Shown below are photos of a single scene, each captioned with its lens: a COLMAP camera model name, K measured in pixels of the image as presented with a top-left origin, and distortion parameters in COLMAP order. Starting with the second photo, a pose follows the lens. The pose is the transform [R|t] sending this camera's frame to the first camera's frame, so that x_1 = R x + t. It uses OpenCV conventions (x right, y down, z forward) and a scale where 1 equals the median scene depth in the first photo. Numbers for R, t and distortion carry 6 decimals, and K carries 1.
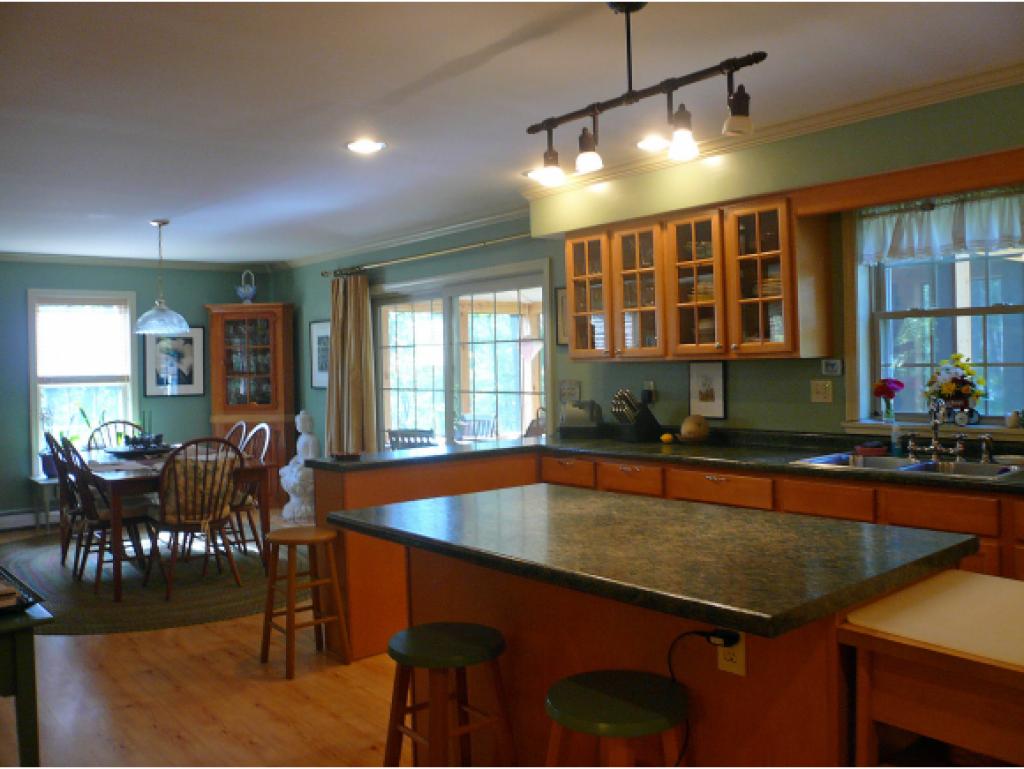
lens RADIAL K [[859.0, 0, 512.5], [0, 859.0, 382.5], [0, 0, 1]] dist [-0.074923, 0.035605]
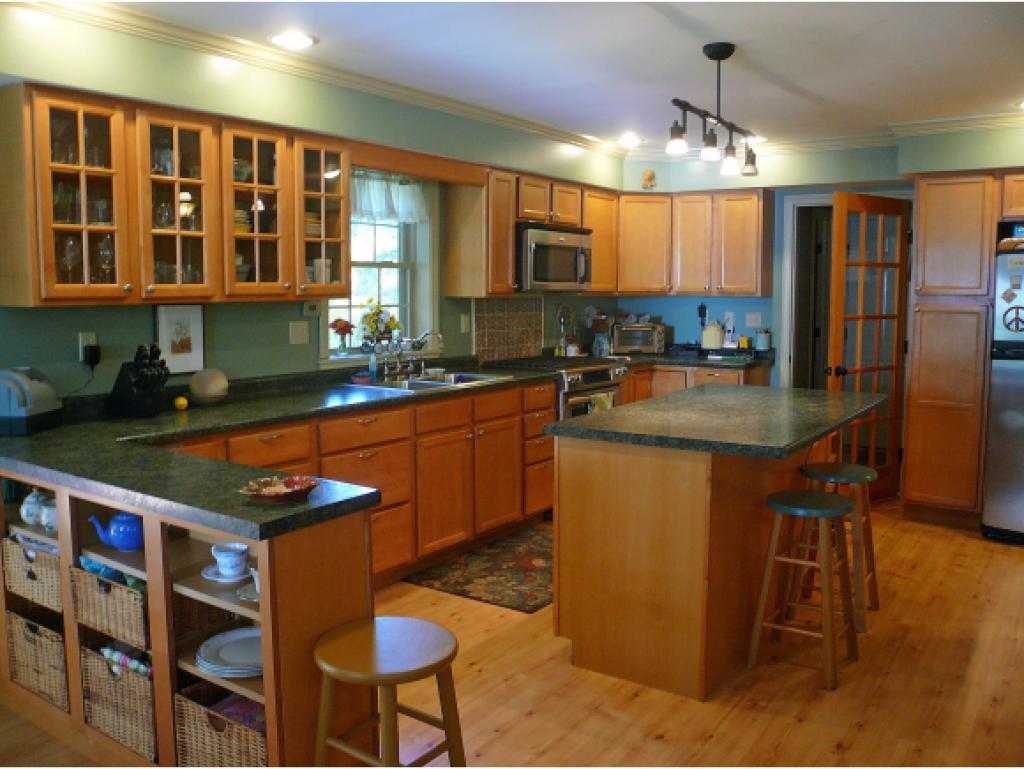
lens RADIAL K [[859.0, 0, 514.1], [0, 859.0, 381.7], [0, 0, 1]] dist [-0.074923, 0.035605]
pose [[-0.258158, -0.084353, 0.962413, -0.612471], [0.026332, 0.995197, 0.094289, -0.018275], [-0.965744, 0.049684, -0.254697, 0.876730]]
